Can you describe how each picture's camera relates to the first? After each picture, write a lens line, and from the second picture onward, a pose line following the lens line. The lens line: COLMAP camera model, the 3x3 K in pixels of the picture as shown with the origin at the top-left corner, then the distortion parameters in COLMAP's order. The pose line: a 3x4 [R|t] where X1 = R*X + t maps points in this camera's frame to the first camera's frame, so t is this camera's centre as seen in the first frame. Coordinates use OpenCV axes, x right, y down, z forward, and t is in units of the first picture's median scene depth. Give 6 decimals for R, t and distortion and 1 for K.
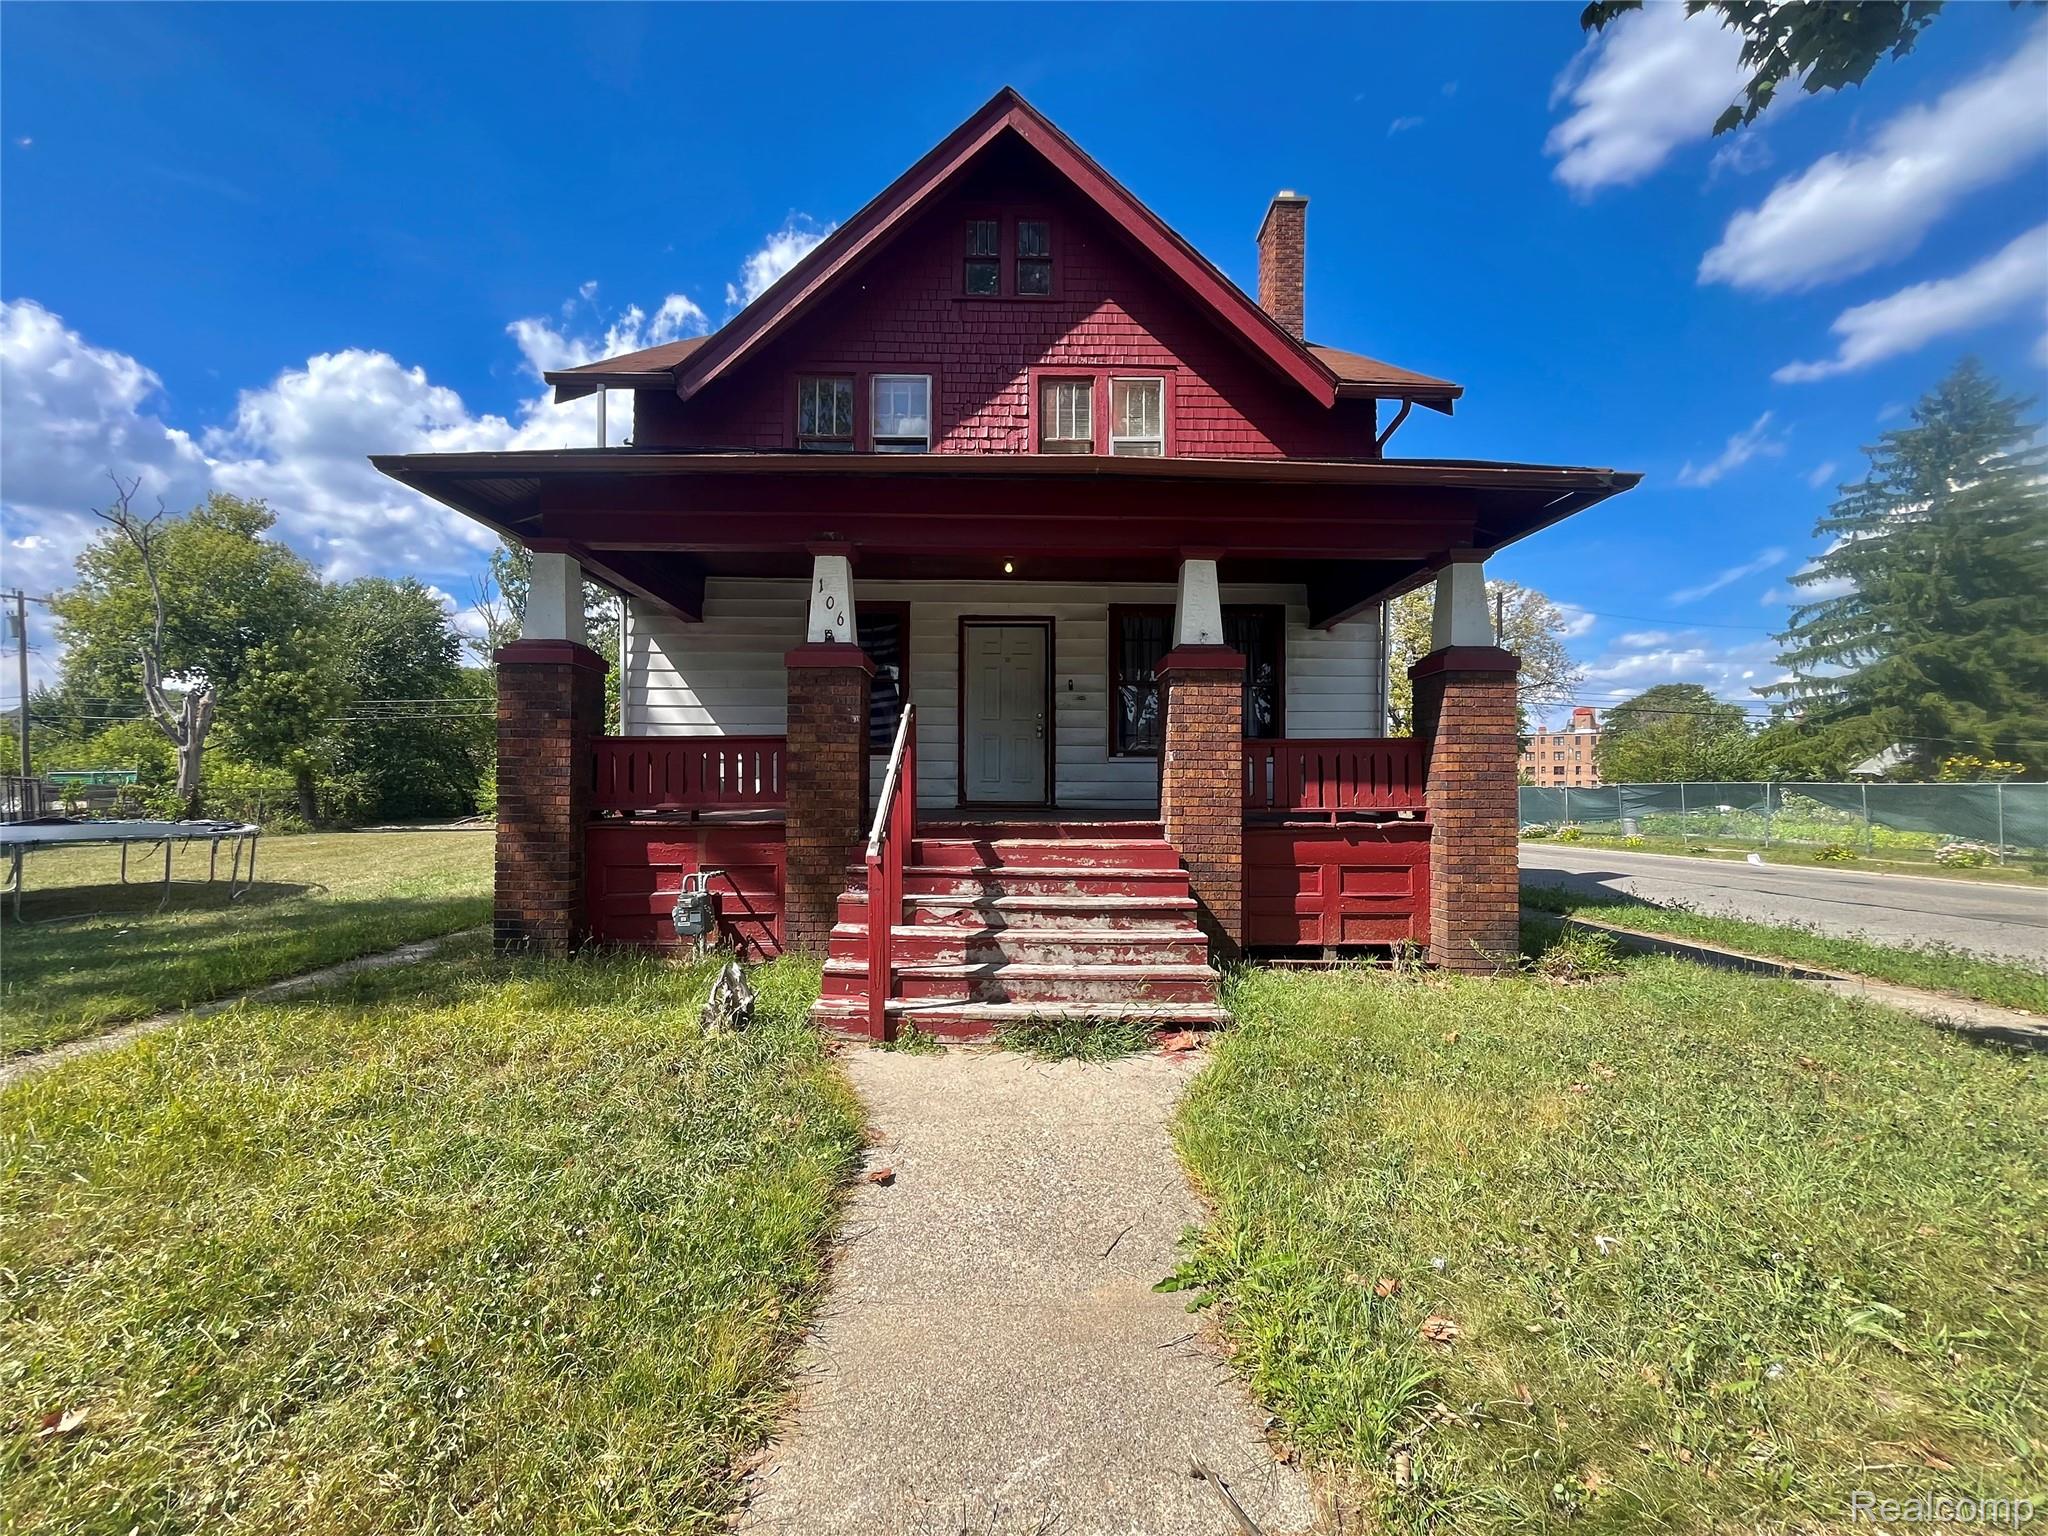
lens RADIAL K [[833.2, 0, 1024.0], [0, 833.2, 768.0], [0, 0, 1]] dist [-0.000257, 0.000349]
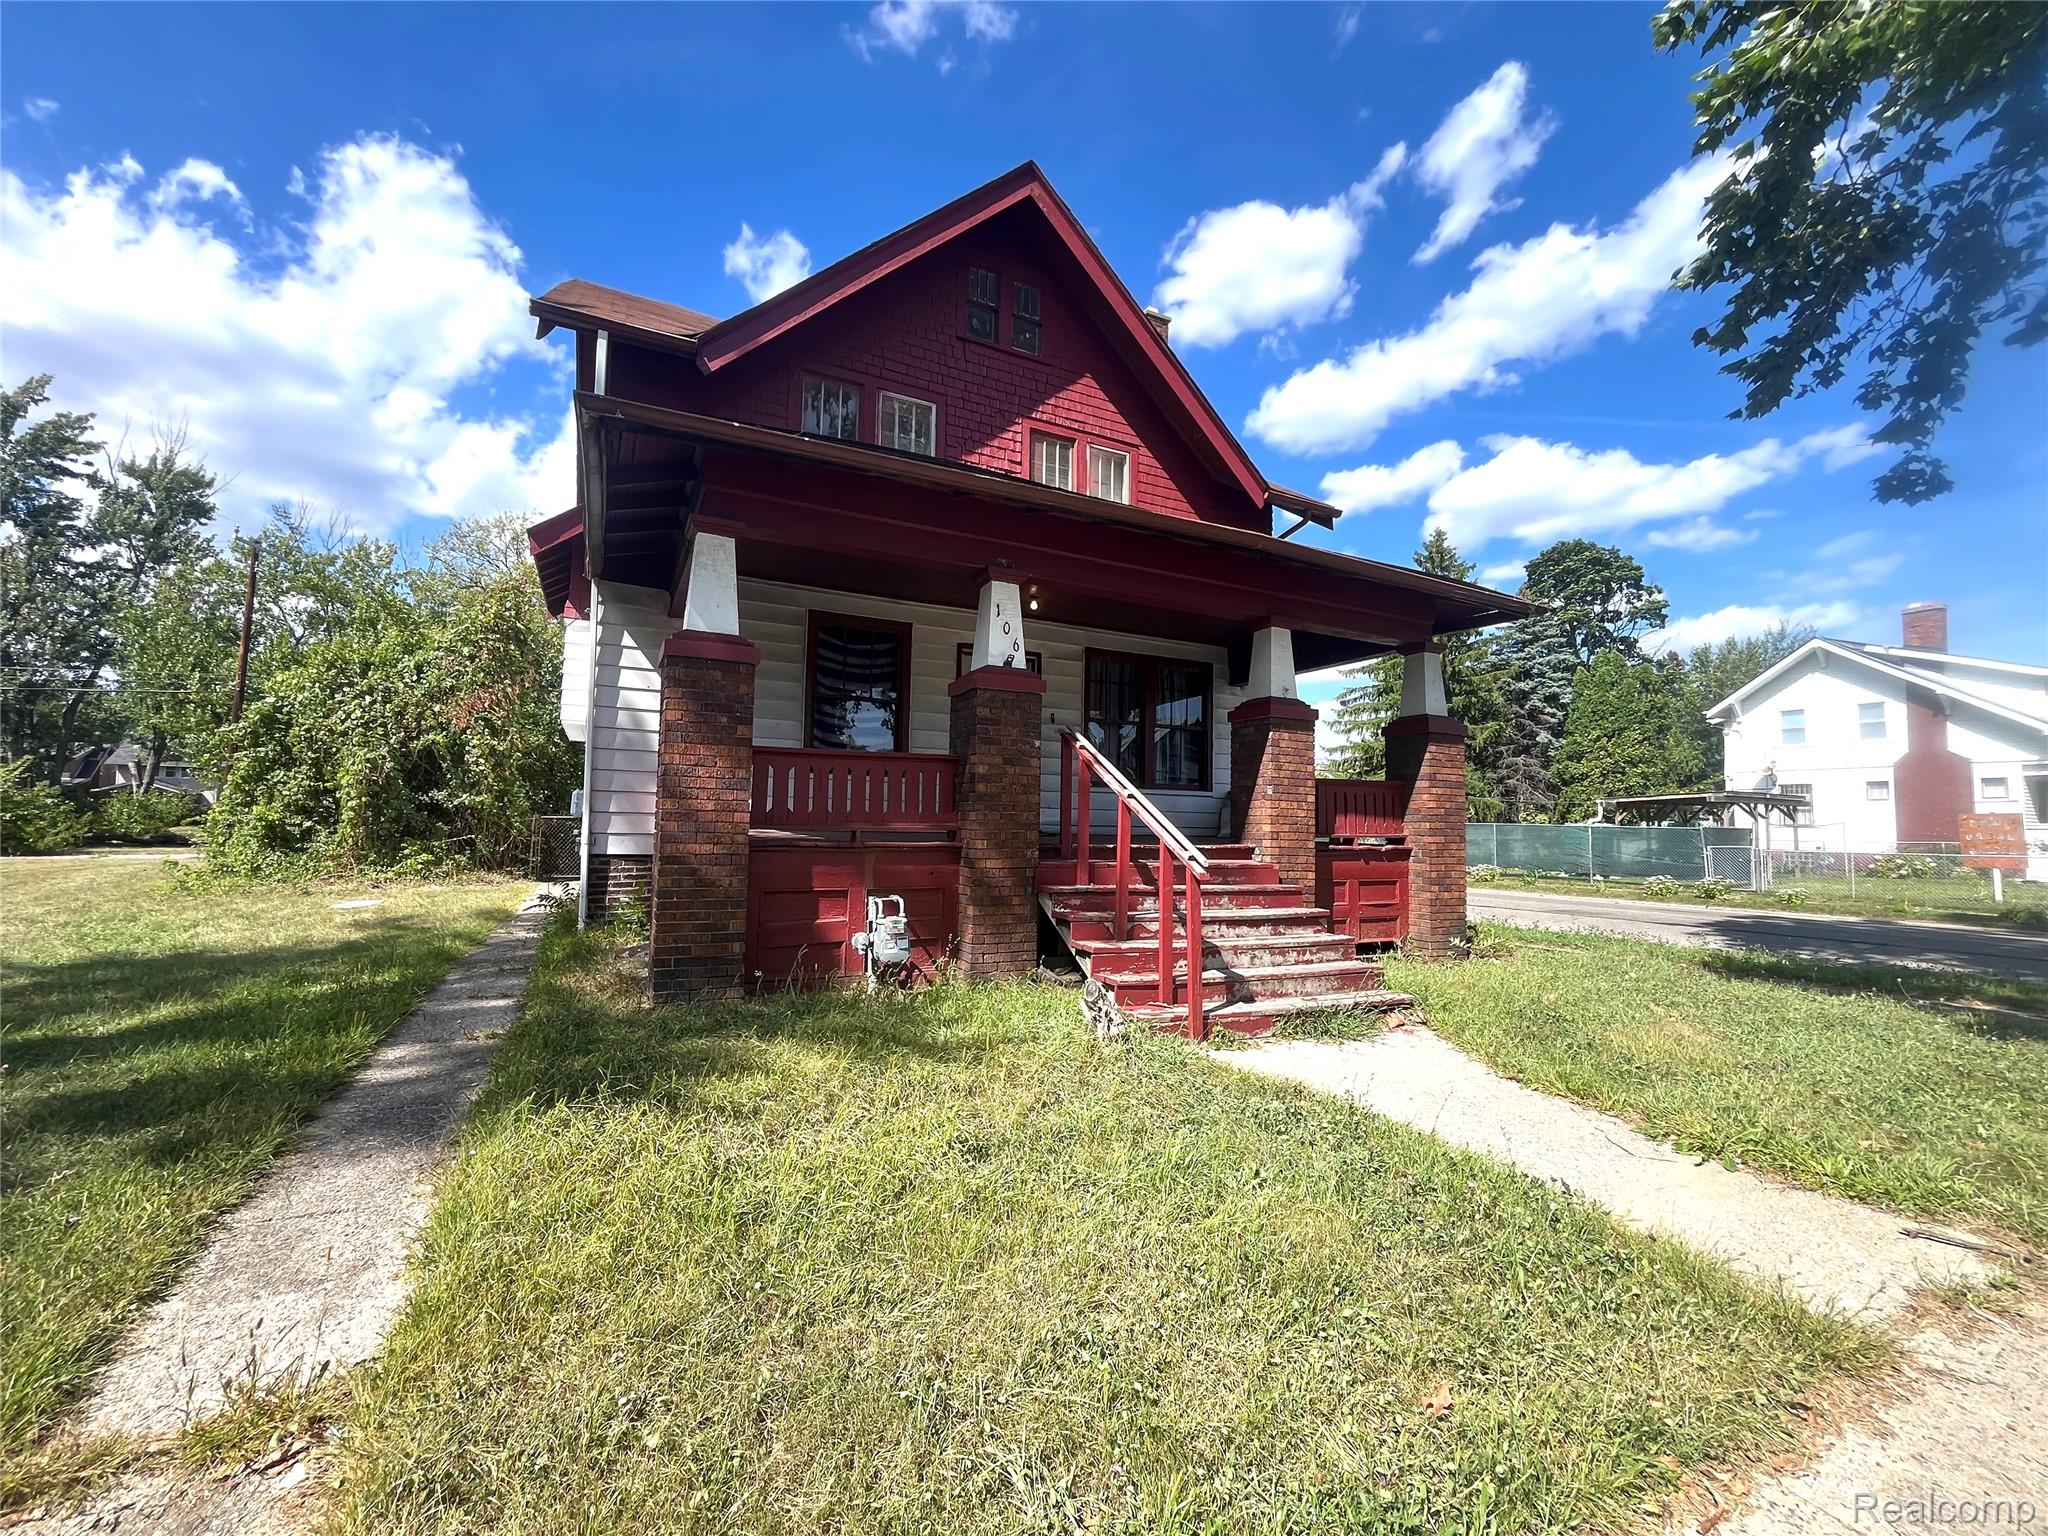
lens RADIAL K [[823.4, 0, 1024.1], [0, 823.4, 772.0], [0, 0, 1]] dist [-0.001812, 0.000167]
pose [[0.905516, 0.042064, 0.422223, -0.615773], [-0.030020, 0.998932, -0.035137, 0.012164], [-0.423250, 0.019142, 0.905811, 0.079298]]
